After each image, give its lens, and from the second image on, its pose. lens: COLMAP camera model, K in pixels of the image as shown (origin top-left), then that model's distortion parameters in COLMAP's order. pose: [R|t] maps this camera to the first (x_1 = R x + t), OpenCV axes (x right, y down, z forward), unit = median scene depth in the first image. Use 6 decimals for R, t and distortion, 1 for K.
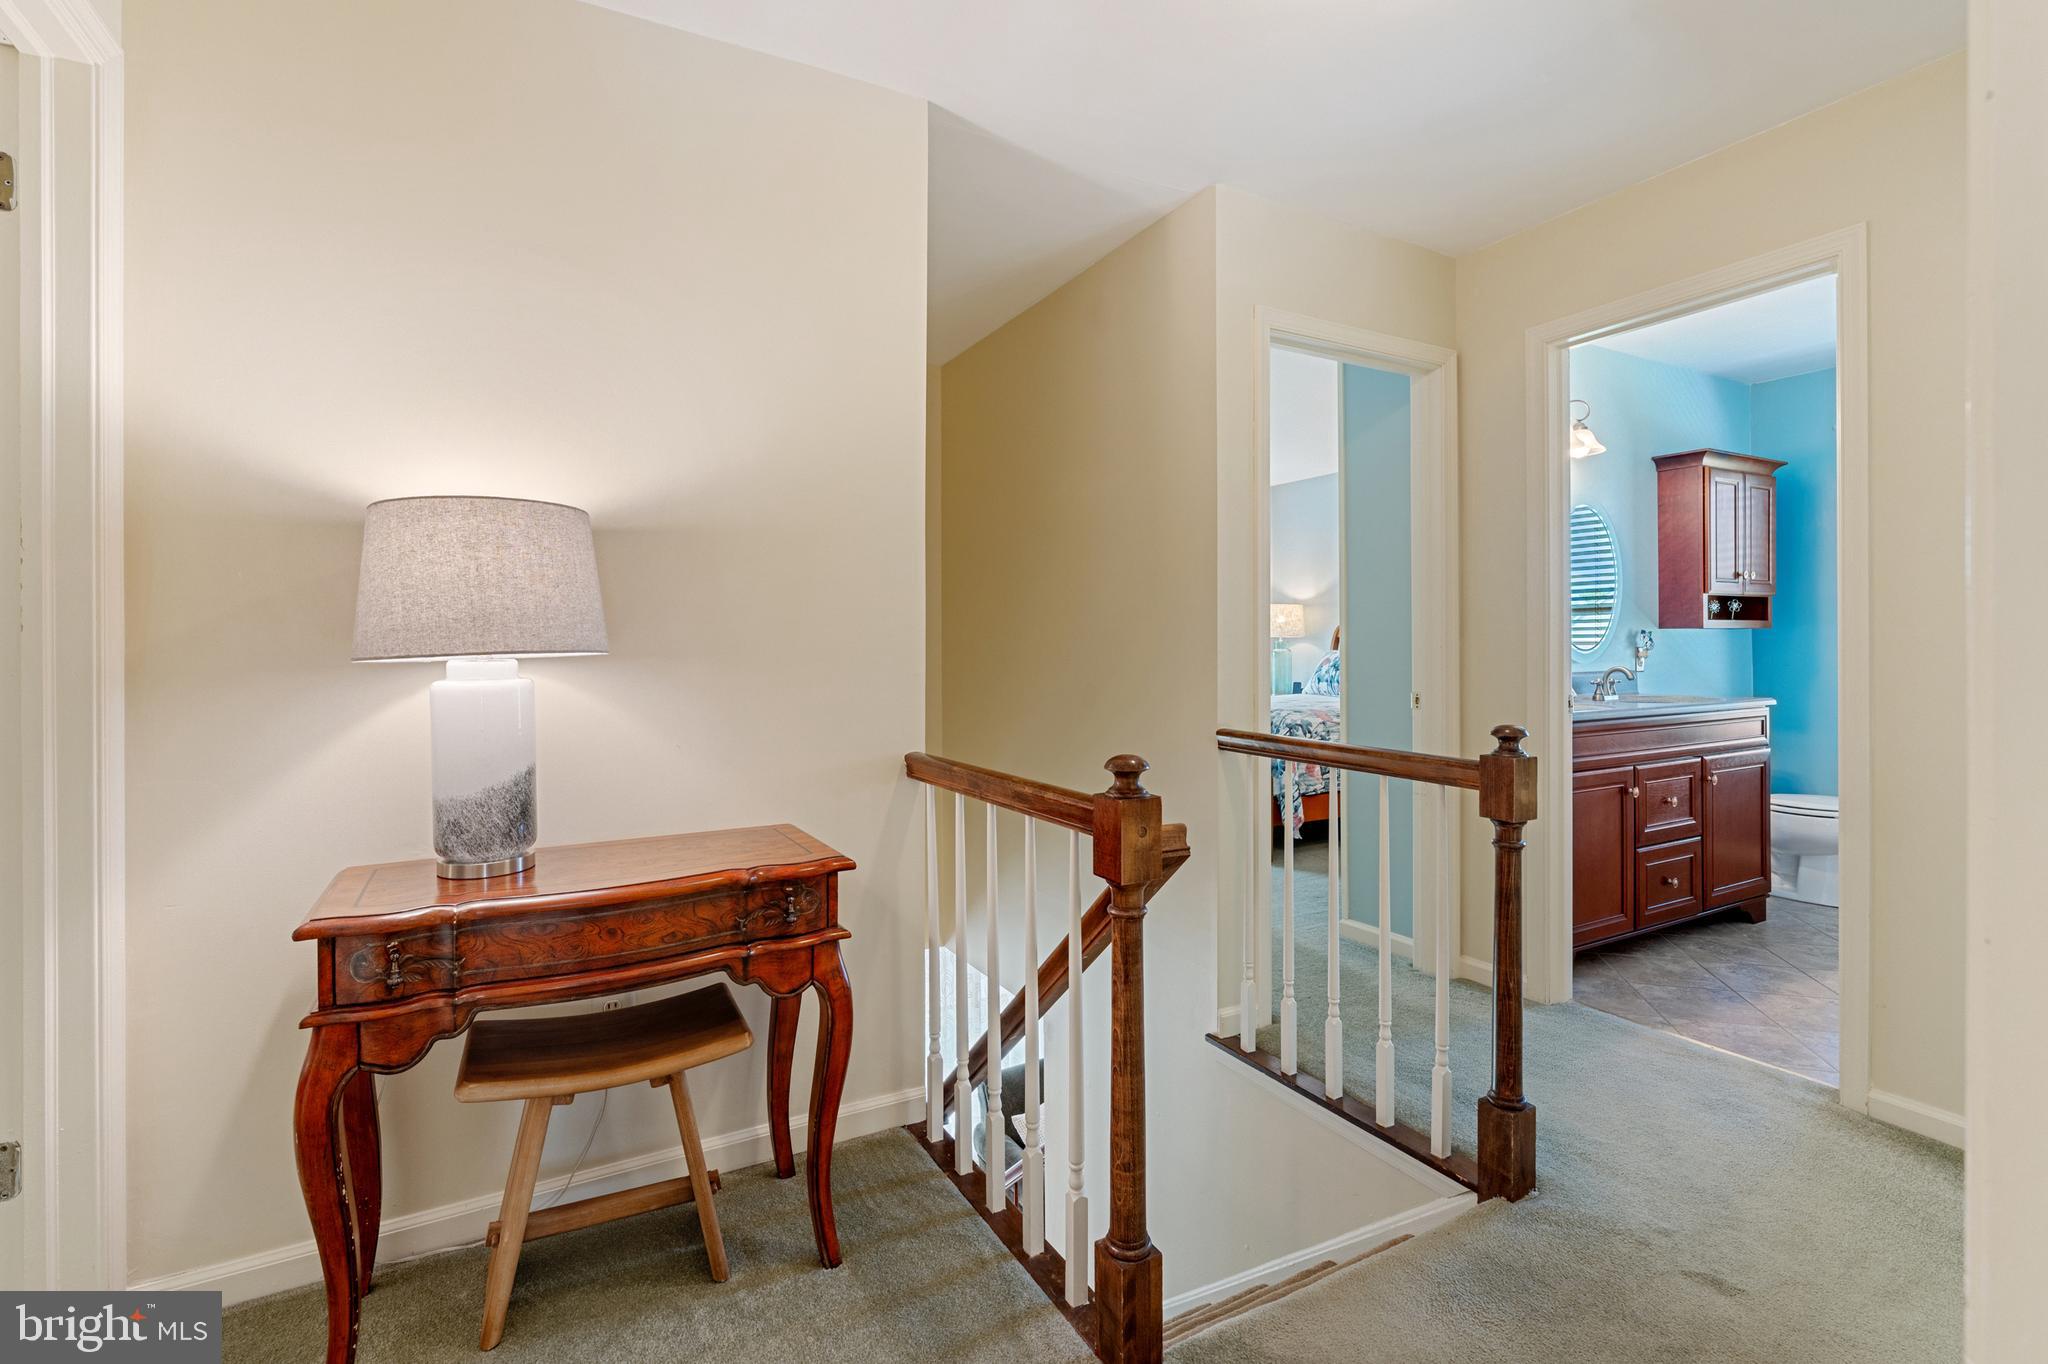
lens RADIAL K [[920.4, 0, 1029.6], [0, 920.4, 670.6], [0, 0, 1]] dist [-0.001669, 0.000880]
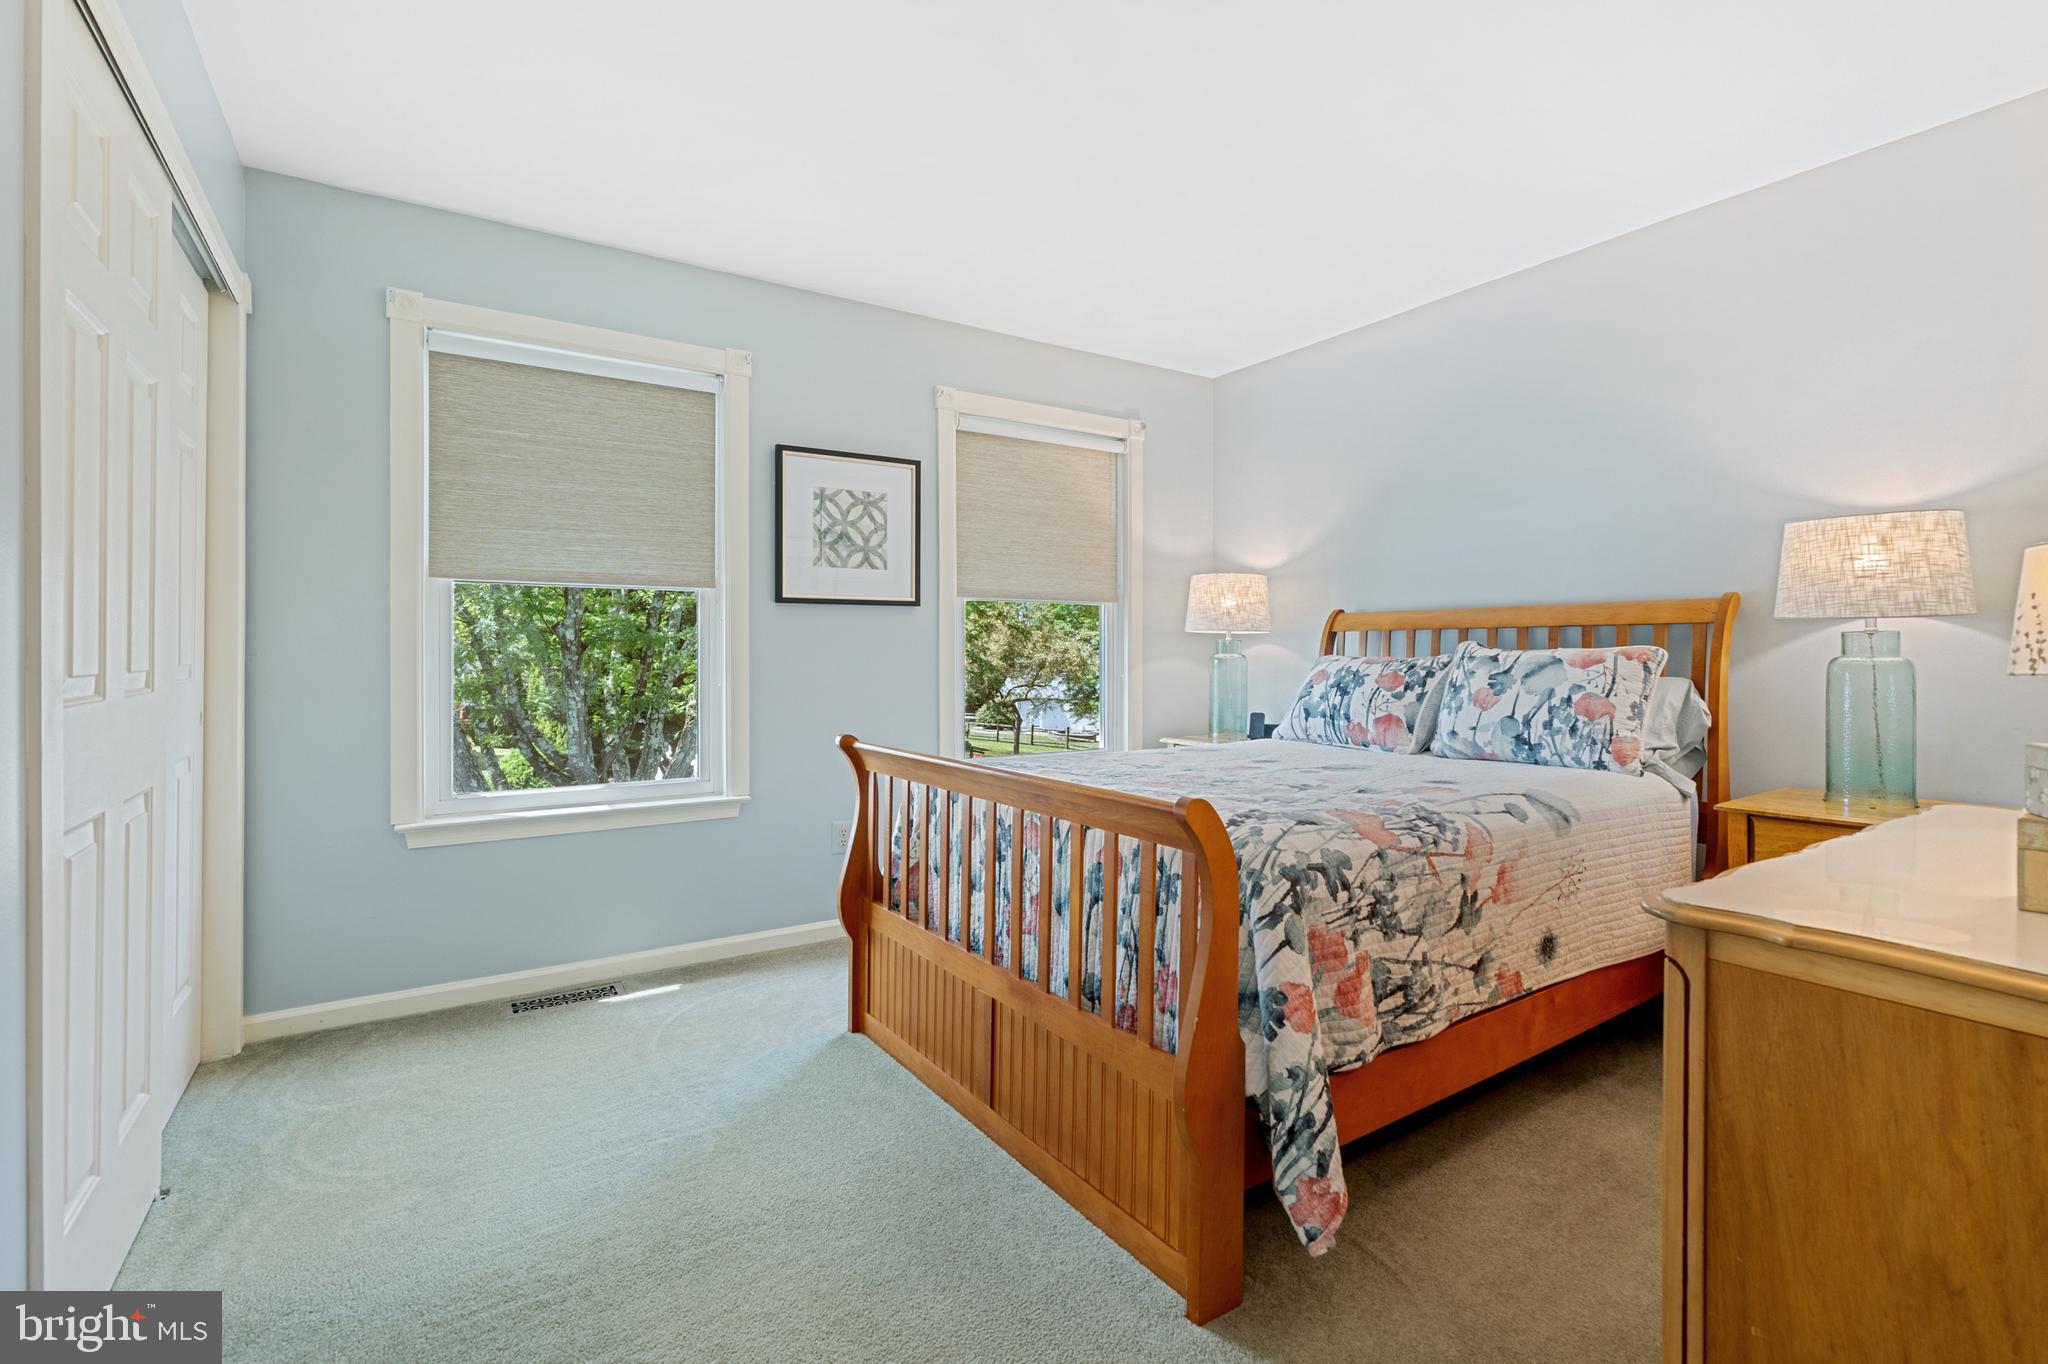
lens RADIAL K [[920.4, 0, 1027.4], [0, 920.4, 680.5], [0, 0, 1]] dist [-0.001669, 0.000880]
pose [[0.997106, -0.003524, 0.075936, 0.131536], [0.003786, 0.999987, -0.003308, -0.007577], [-0.075923, 0.003586, 0.997107, 0.547944]]
